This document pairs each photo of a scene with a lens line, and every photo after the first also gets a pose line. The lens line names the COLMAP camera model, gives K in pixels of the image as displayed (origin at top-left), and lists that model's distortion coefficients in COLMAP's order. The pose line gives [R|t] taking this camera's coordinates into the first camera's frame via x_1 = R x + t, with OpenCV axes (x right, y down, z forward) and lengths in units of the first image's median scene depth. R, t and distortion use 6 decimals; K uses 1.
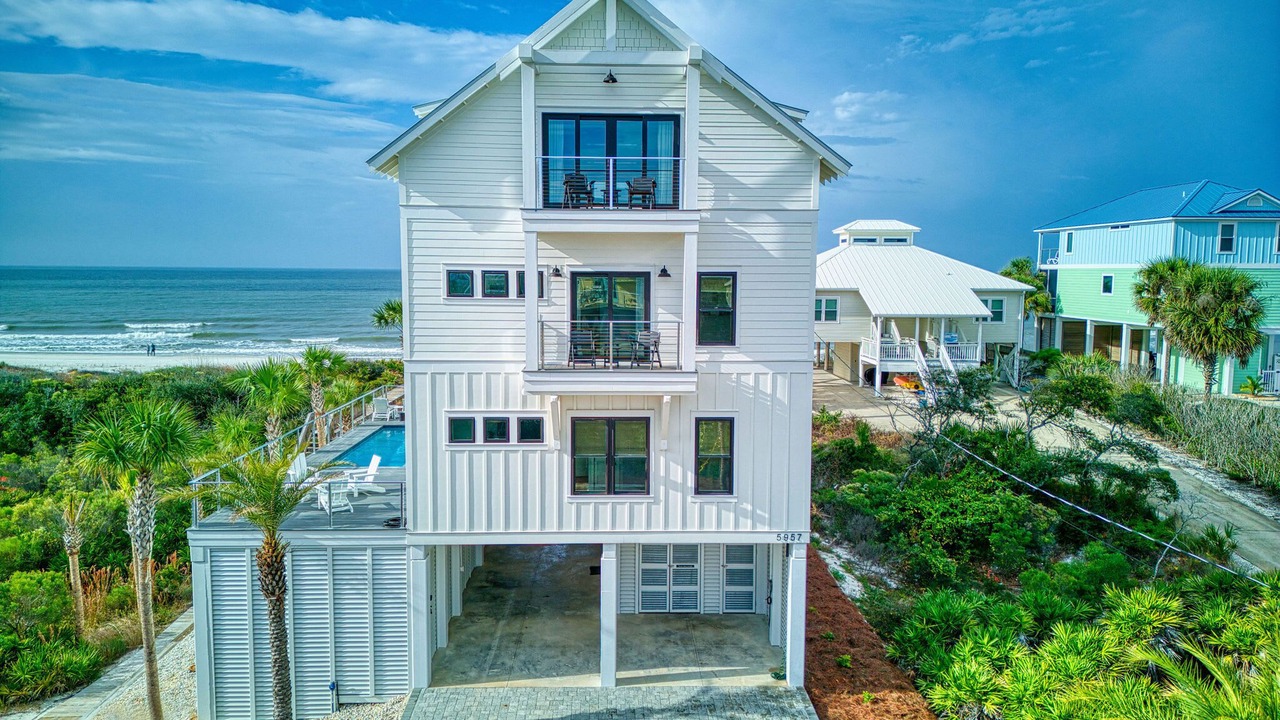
lens RADIAL K [[915.4, 0, 640.0], [0, 915.4, 360.0], [0, 0, 1]] dist [0.004963, 0.001203]
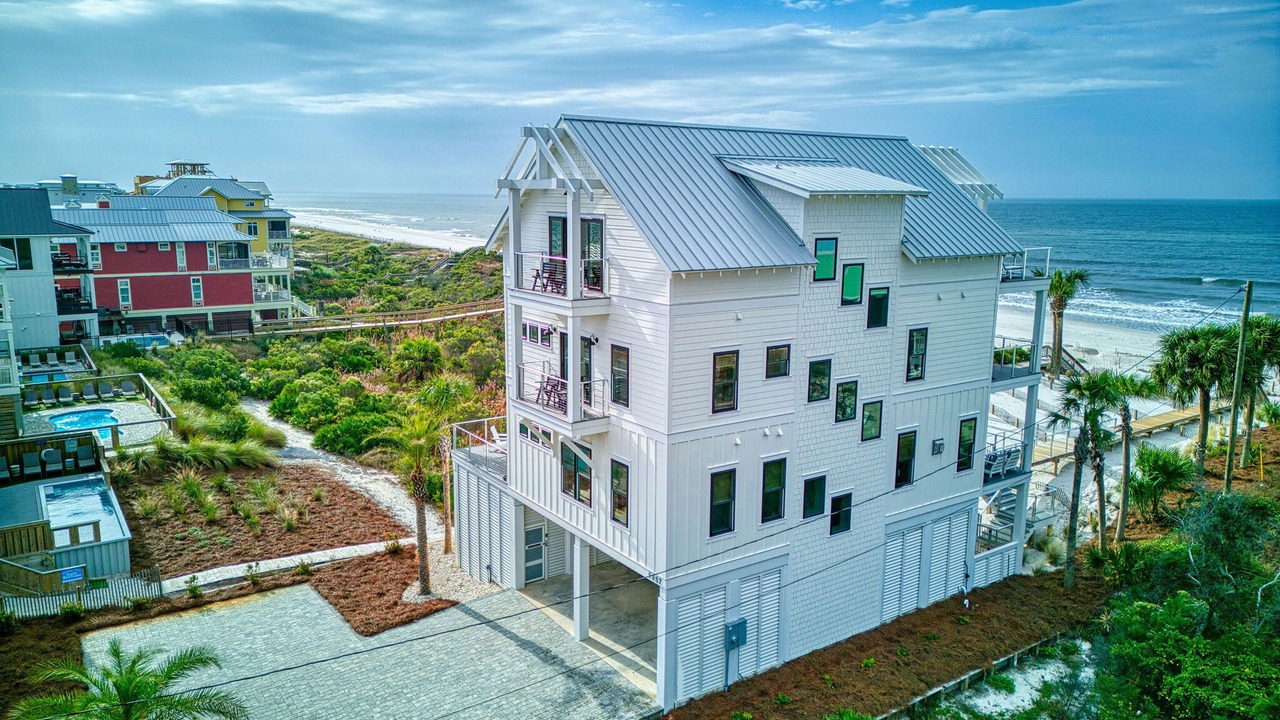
lens RADIAL K [[915.4, 0, 640.0], [0, 915.4, 360.0], [0, 0, 1]] dist [0.004963, 0.001203]
pose [[0.535323, 0.155402, -0.830229, 1.096595], [-0.092126, 0.987807, 0.125496, -0.230634], [0.839608, 0.009305, 0.543112, 0.354327]]
